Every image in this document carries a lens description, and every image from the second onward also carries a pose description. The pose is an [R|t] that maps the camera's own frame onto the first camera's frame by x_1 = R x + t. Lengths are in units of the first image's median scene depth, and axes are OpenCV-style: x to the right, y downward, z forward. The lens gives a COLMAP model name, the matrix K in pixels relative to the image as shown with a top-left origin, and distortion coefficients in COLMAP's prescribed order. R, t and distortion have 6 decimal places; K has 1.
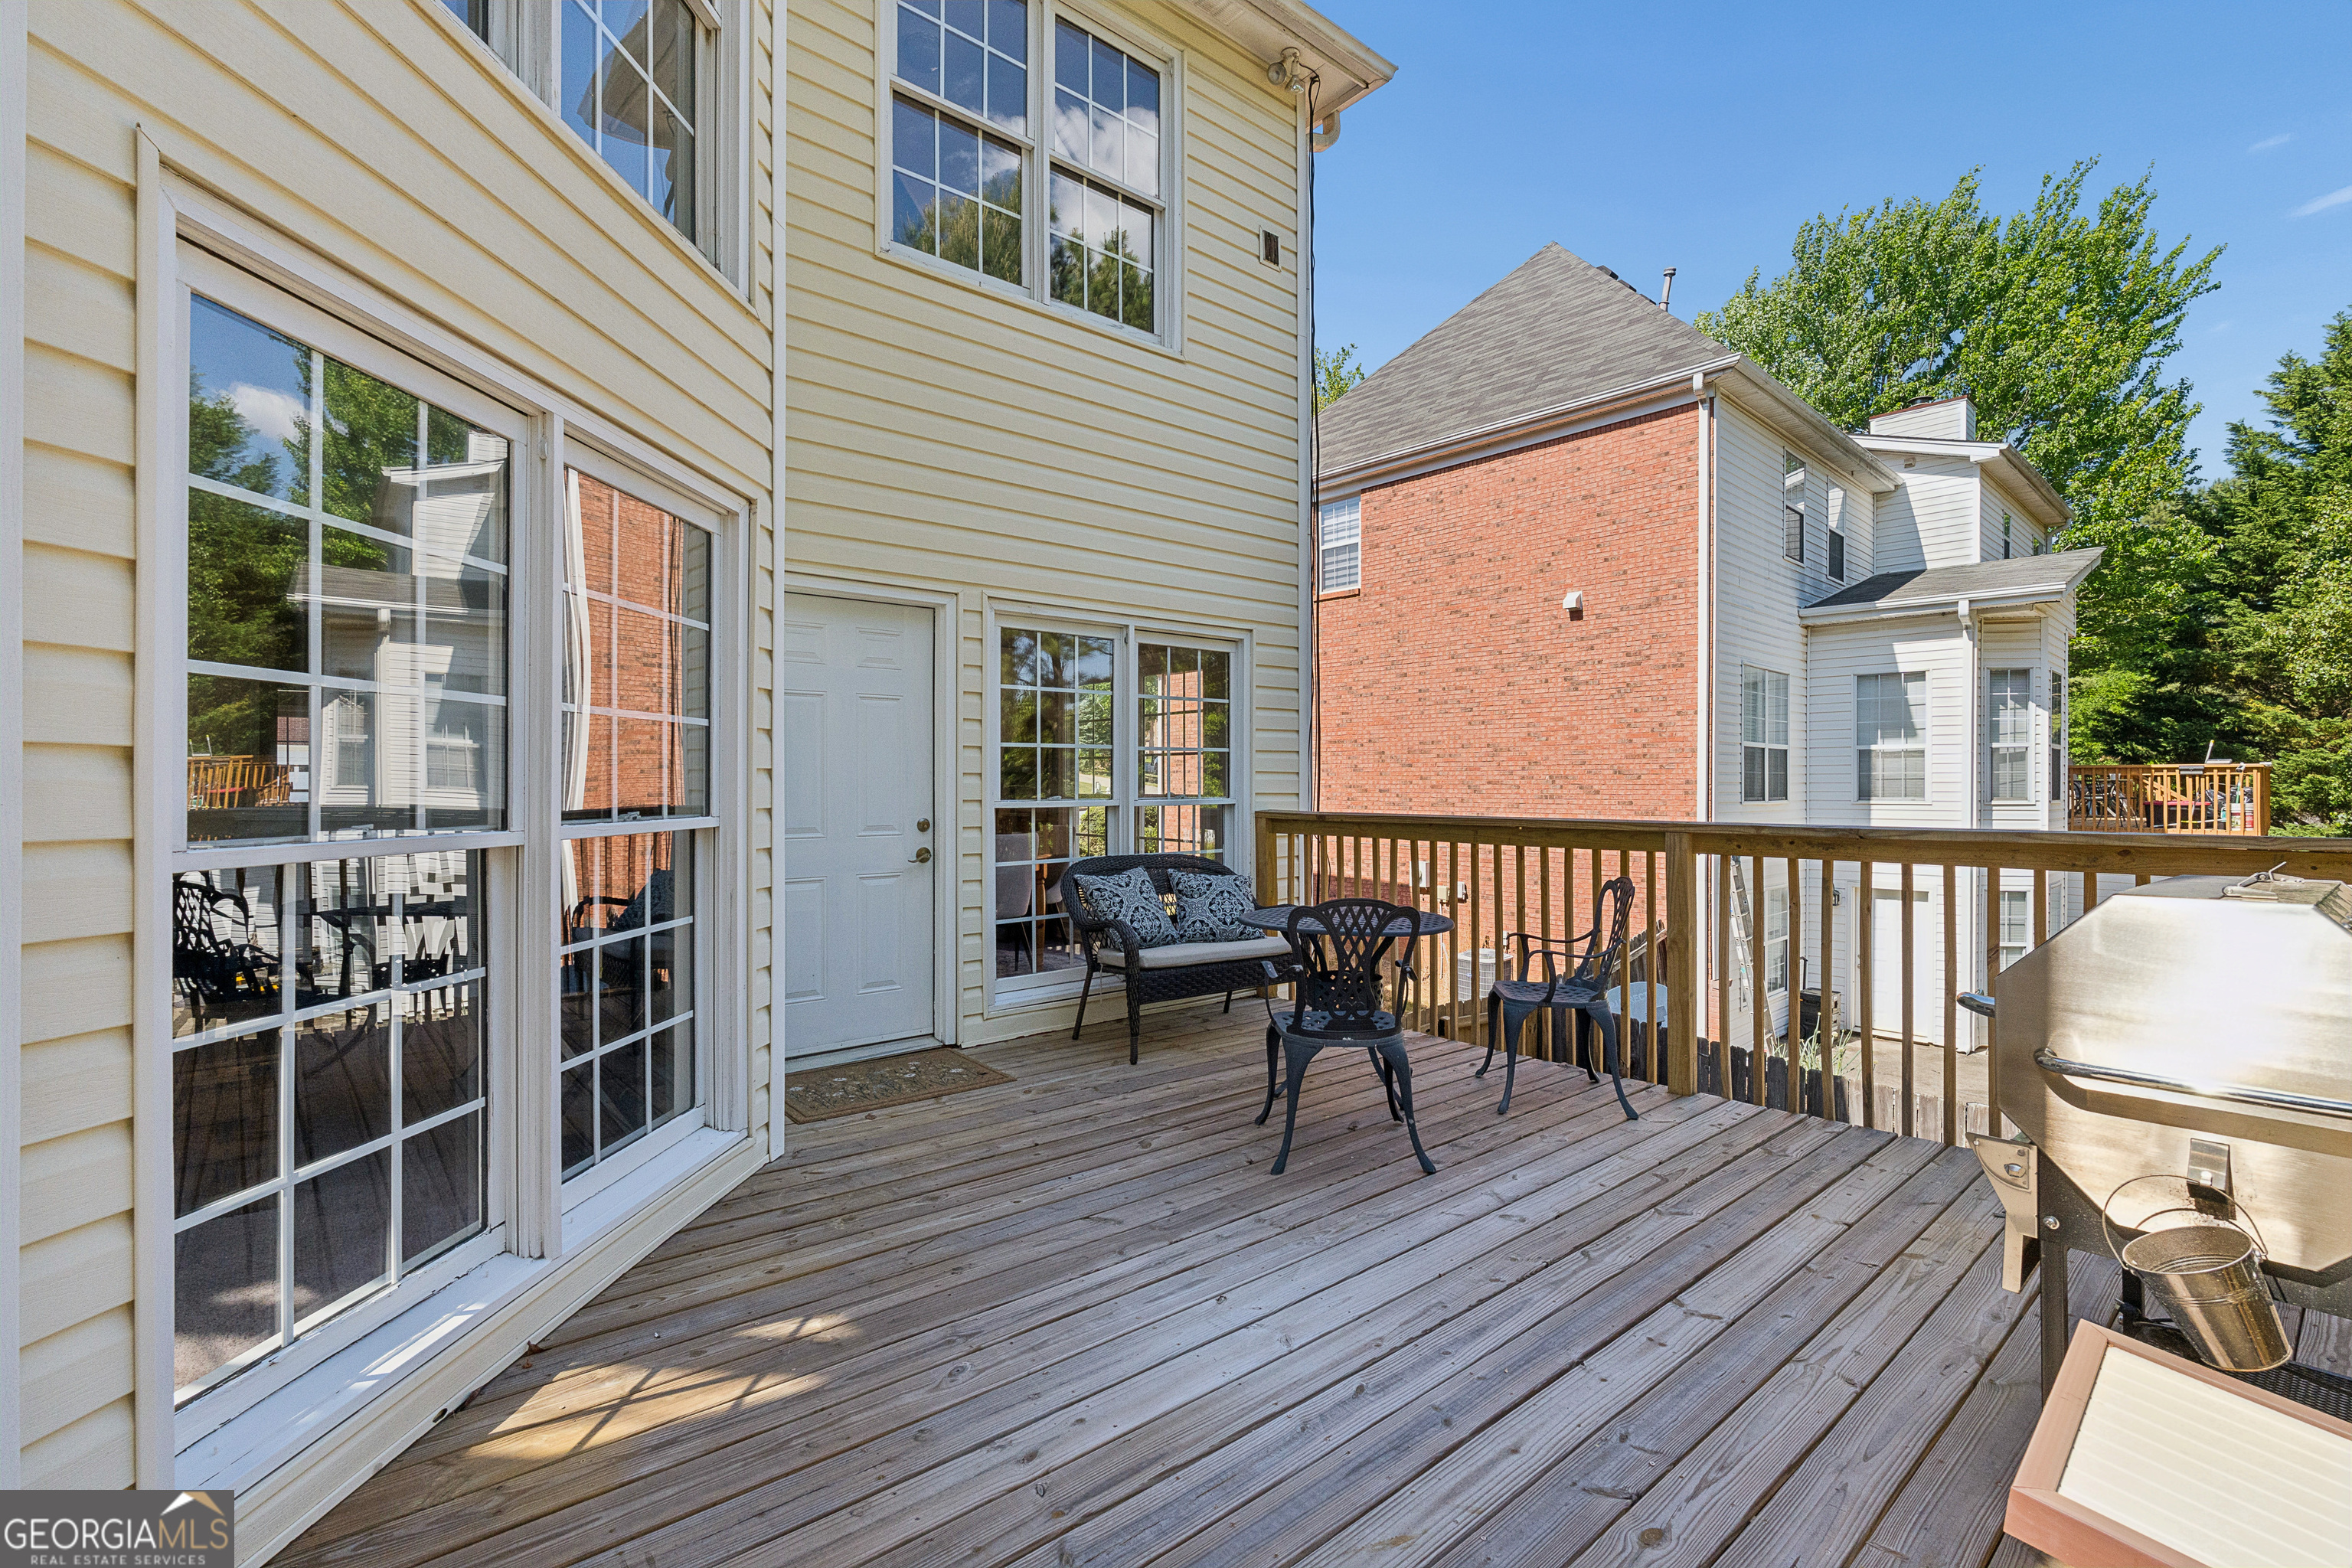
lens RADIAL K [[1021.9, 0, 1173.3], [0, 1021.9, 776.2], [0, 0, 1]] dist [-0.007772, 0.000909]
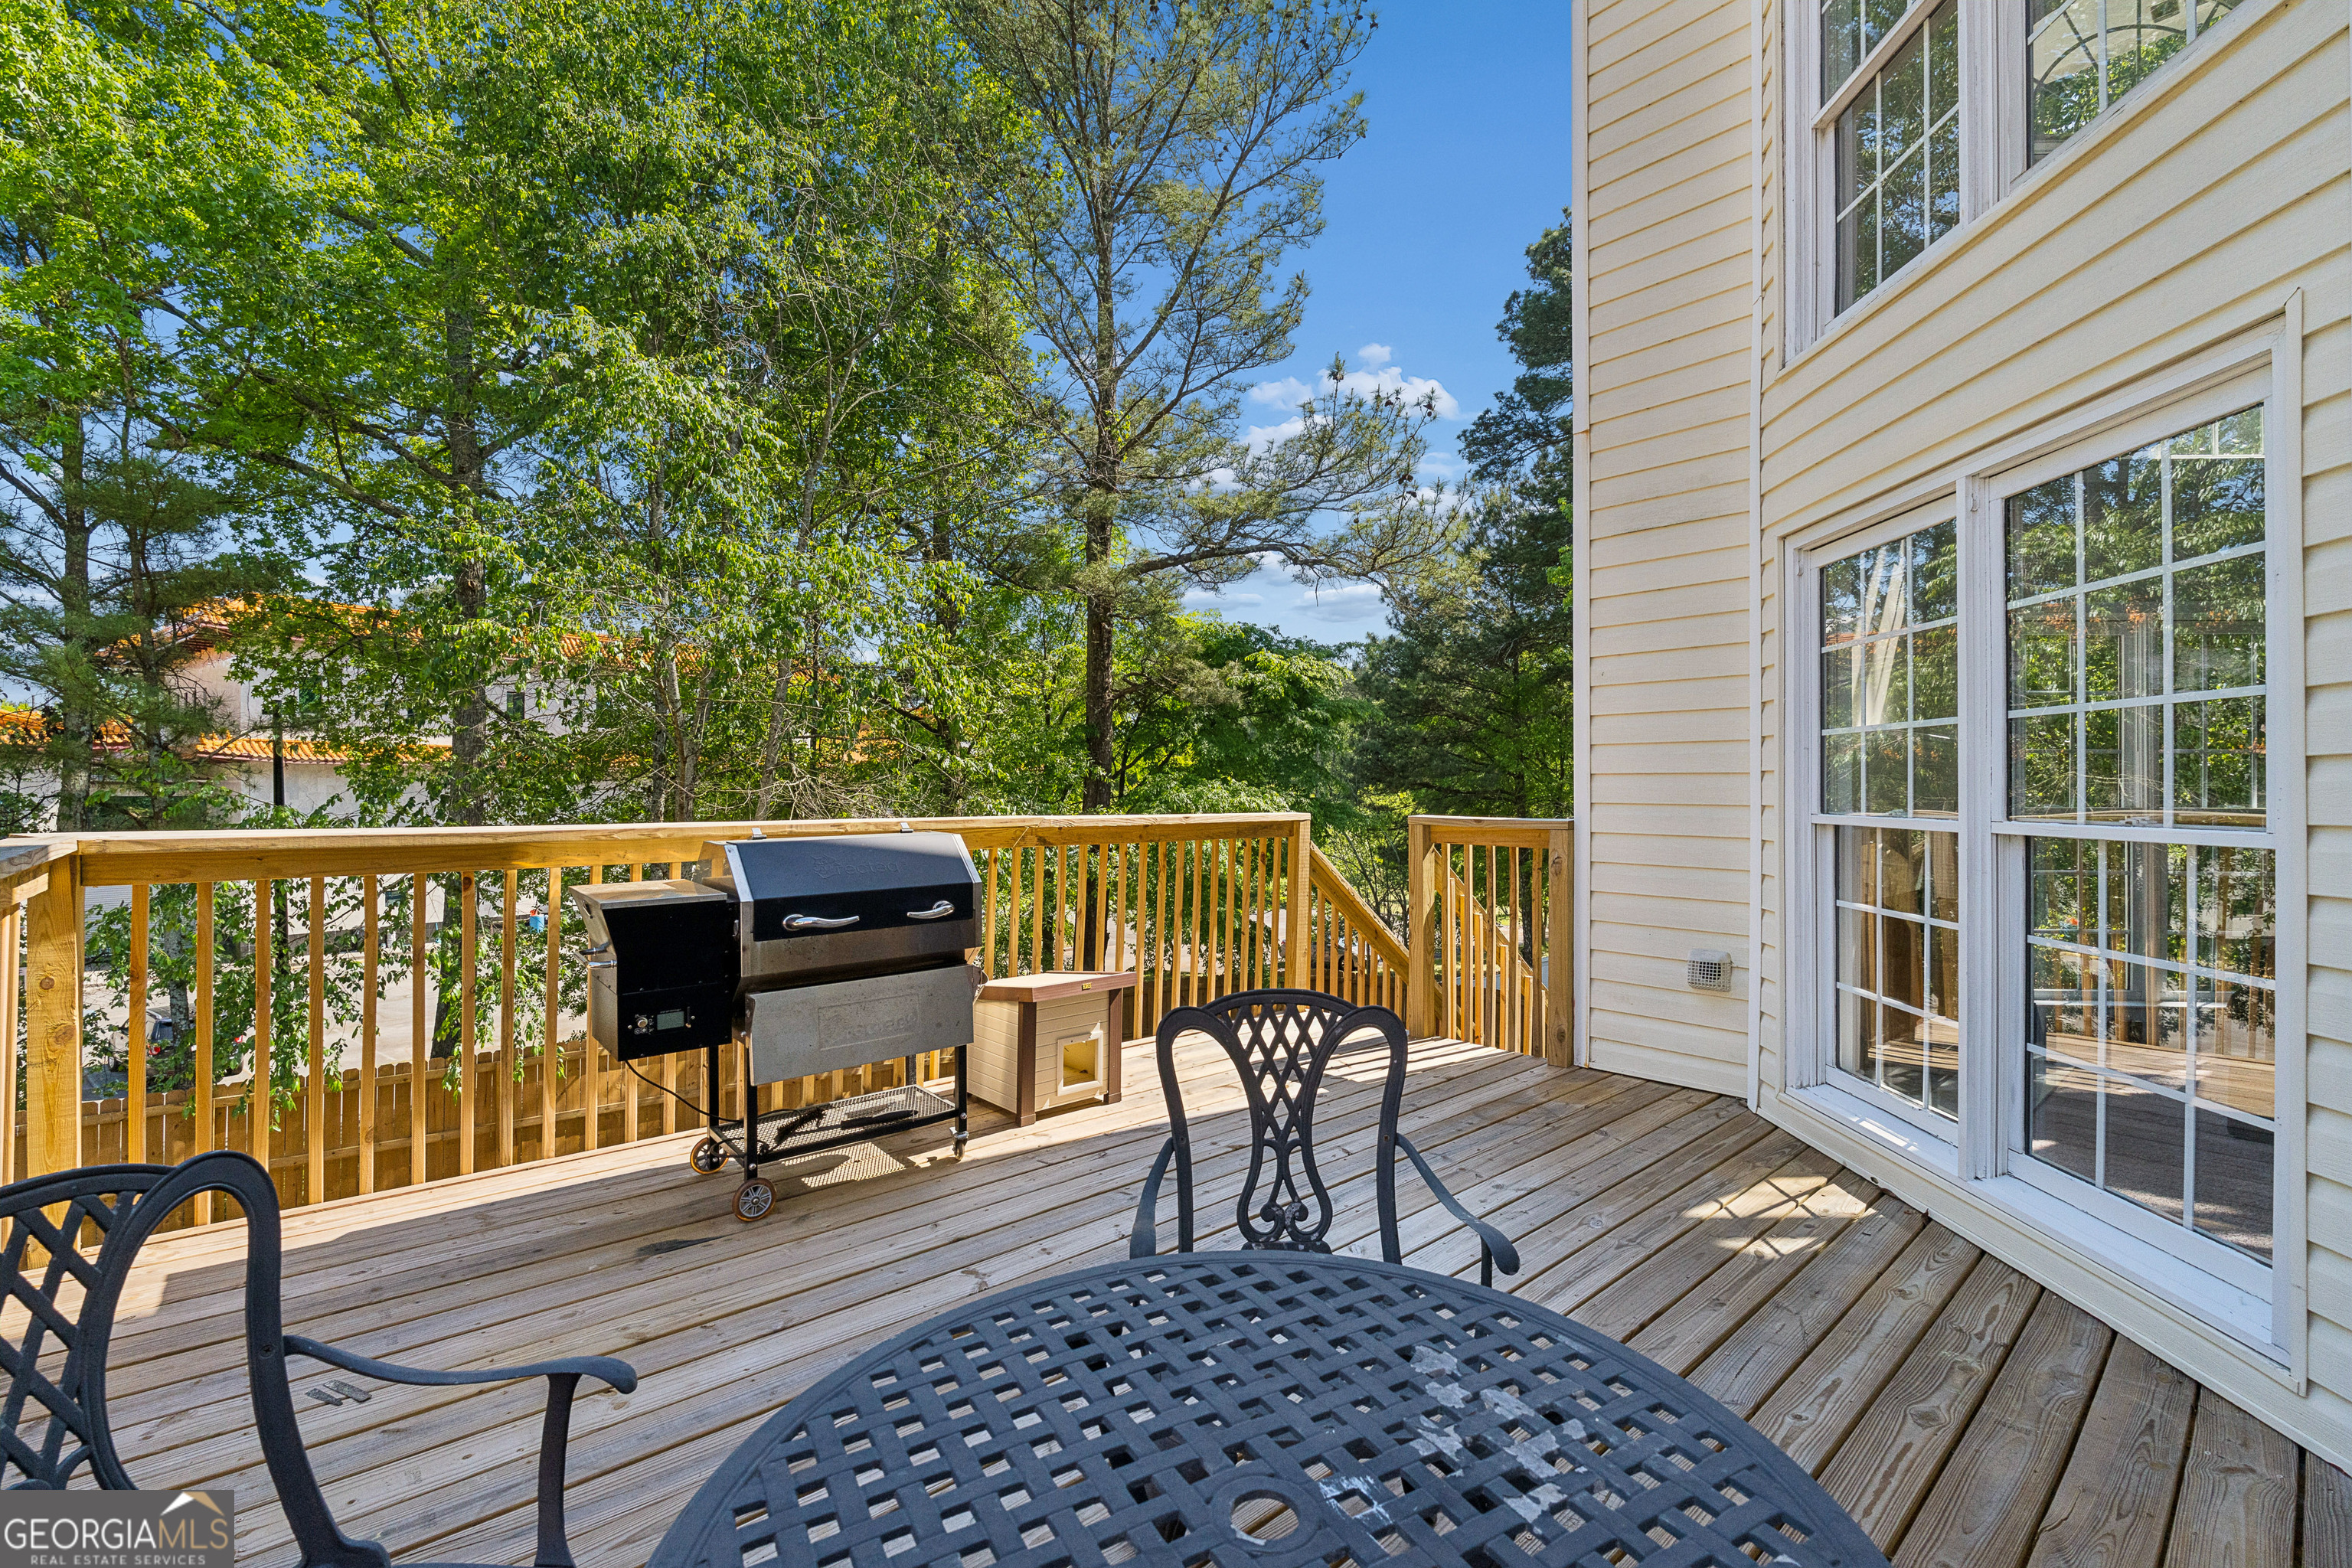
lens RADIAL K [[1021.9, 0, 1168.3], [0, 1021.9, 786.3], [0, 0, 1]] dist [-0.007772, 0.000909]
pose [[-0.999672, 0.002690, -0.025470, 0.406249], [0.002685, 0.999996, 0.000265, 0.005200], [0.025471, 0.000196, -0.999676, 2.421566]]
